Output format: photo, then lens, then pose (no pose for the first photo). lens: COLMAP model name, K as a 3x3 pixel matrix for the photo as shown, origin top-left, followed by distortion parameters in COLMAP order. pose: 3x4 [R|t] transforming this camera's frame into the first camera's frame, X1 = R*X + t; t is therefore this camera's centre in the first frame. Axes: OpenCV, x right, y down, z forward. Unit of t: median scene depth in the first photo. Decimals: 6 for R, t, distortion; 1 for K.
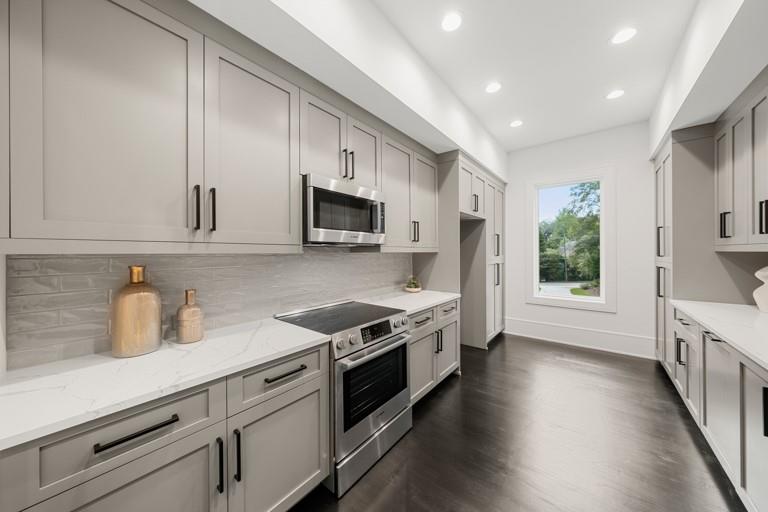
lens RADIAL K [[265.4, 0, 382.6], [0, 265.4, 252.3], [0, 0, 1]] dist [-0.000279, 0.000246]
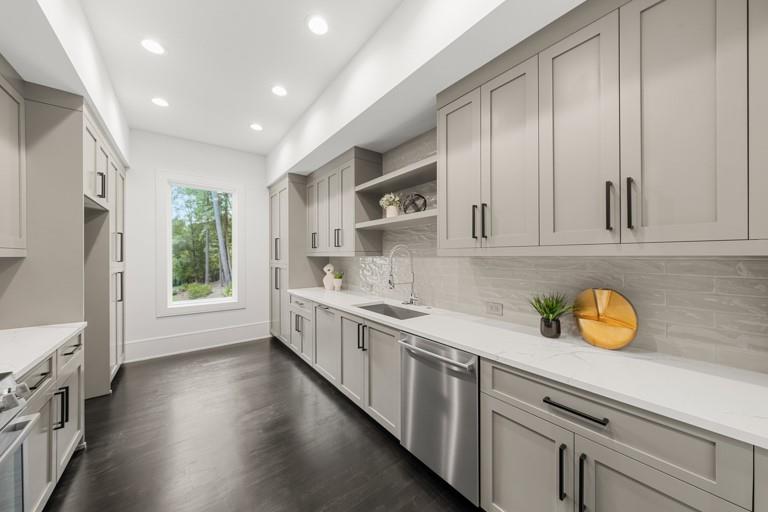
lens RADIAL K [[265.4, 0, 394.8], [0, 265.4, 256.2], [0, 0, 1]] dist [-0.000279, 0.000246]
pose [[0.202532, 0.000924, 0.979275, -0.180363], [0.001537, 0.999998, -0.001262, -0.000402], [-0.979274, 0.001761, 0.202530, 0.128018]]
